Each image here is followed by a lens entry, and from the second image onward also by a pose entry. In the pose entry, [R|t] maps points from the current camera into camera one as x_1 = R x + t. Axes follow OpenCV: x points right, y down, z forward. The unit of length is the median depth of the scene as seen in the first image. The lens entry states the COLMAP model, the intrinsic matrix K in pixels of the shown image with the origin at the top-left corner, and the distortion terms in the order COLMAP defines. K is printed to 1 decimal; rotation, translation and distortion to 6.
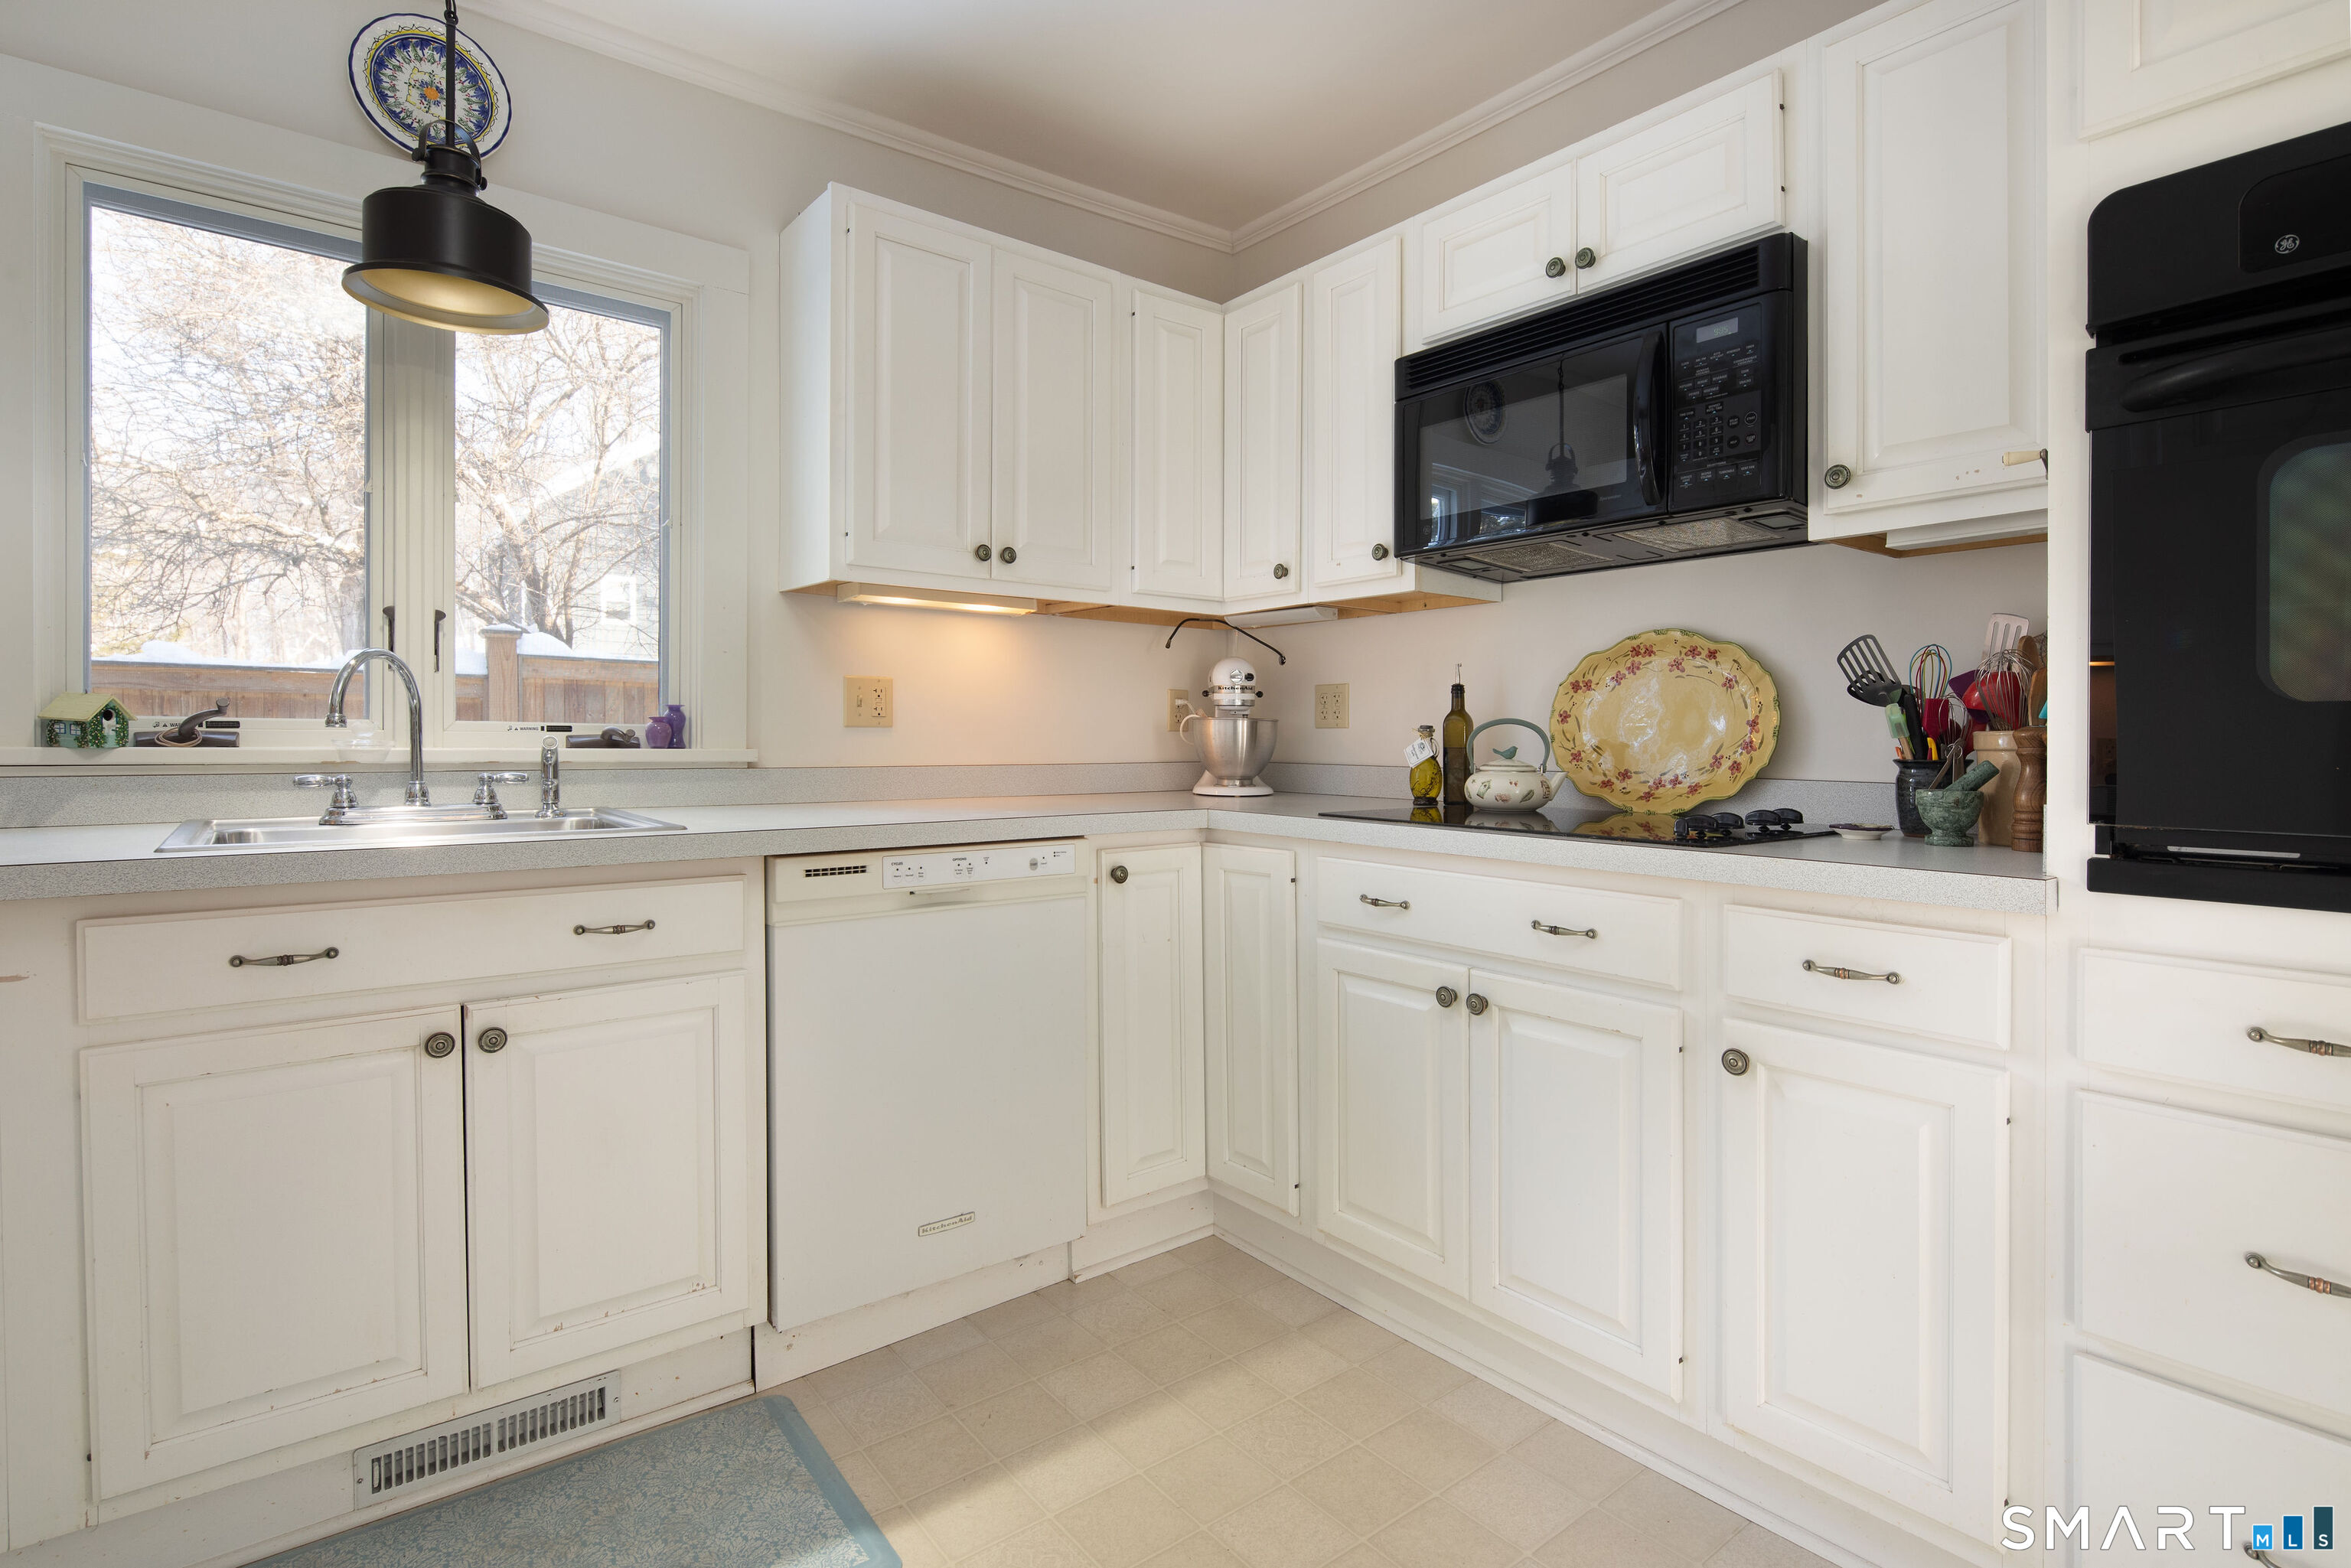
lens RADIAL K [[1141.9, 0, 1170.7], [0, 1141.9, 754.5], [0, 0, 1]] dist [-0.001001, -0.001215]
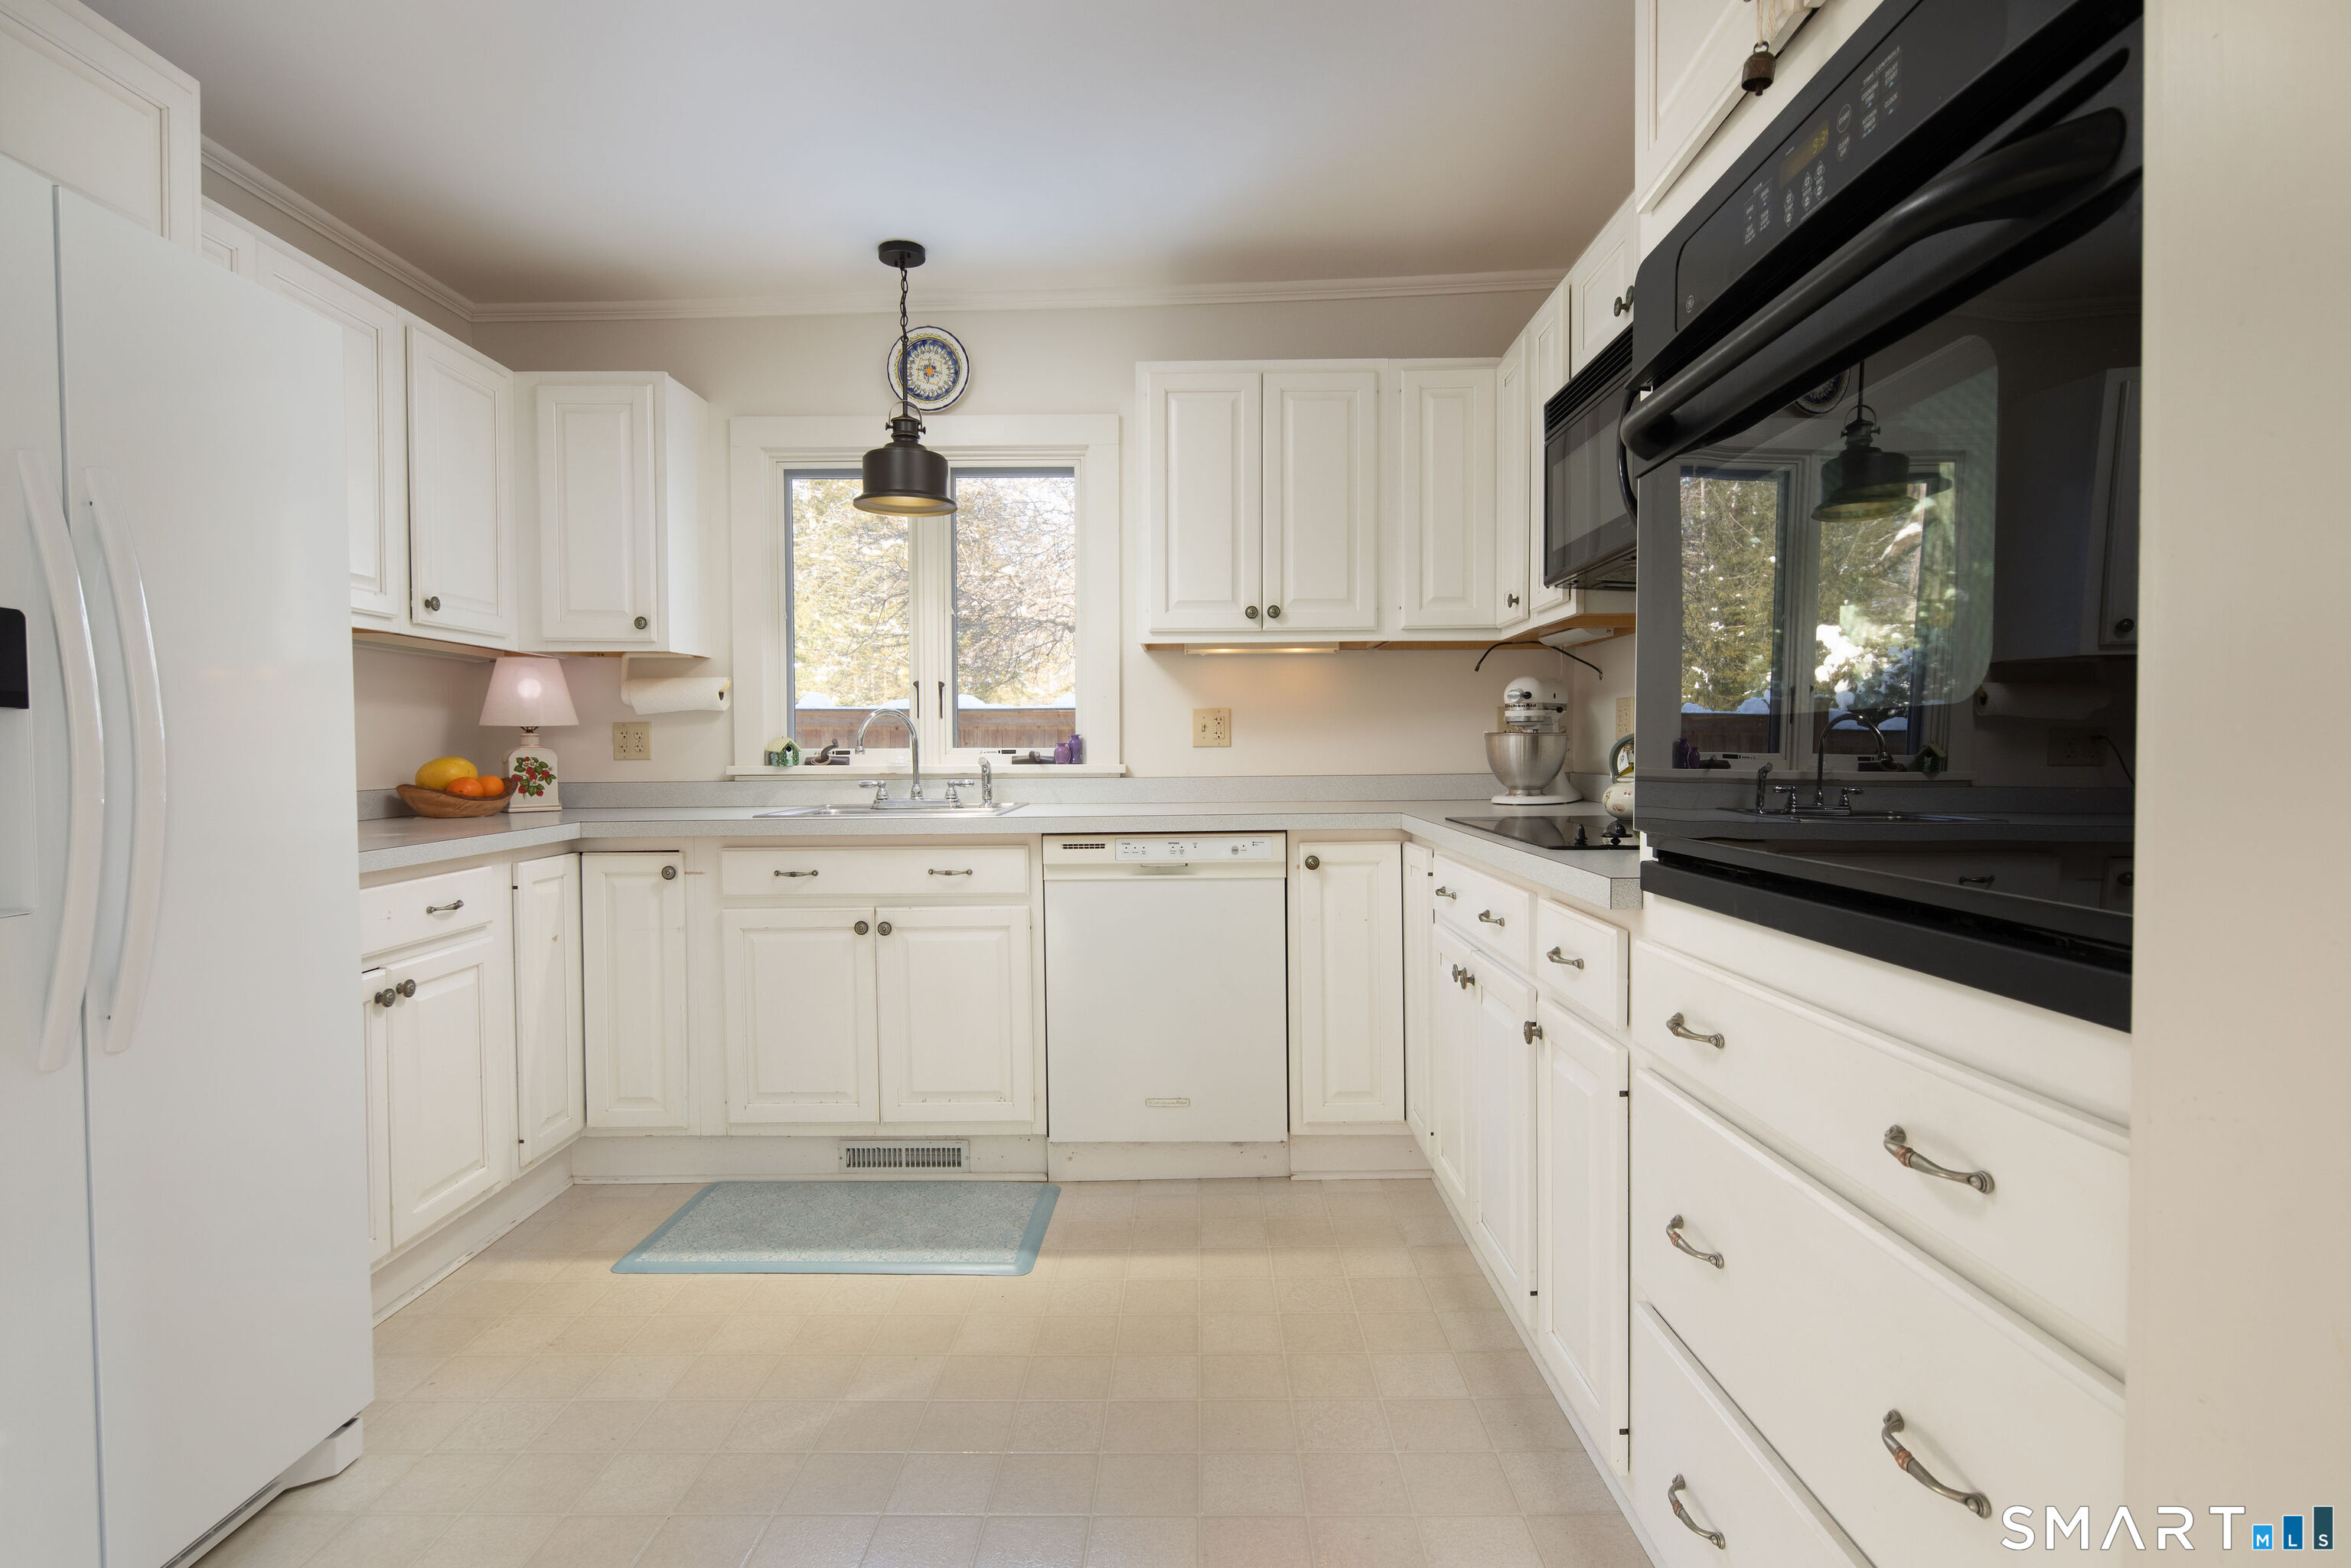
lens RADIAL K [[1152.1, 0, 1175.5], [0, 1152.1, 784.0], [0, 0, 1]] dist [0.000673, -0.000209]
pose [[0.780038, 0.006691, -0.625696, 0.737997], [0.004015, 0.999869, 0.015698, -0.003088], [0.625719, -0.014757, 0.779909, -0.100682]]
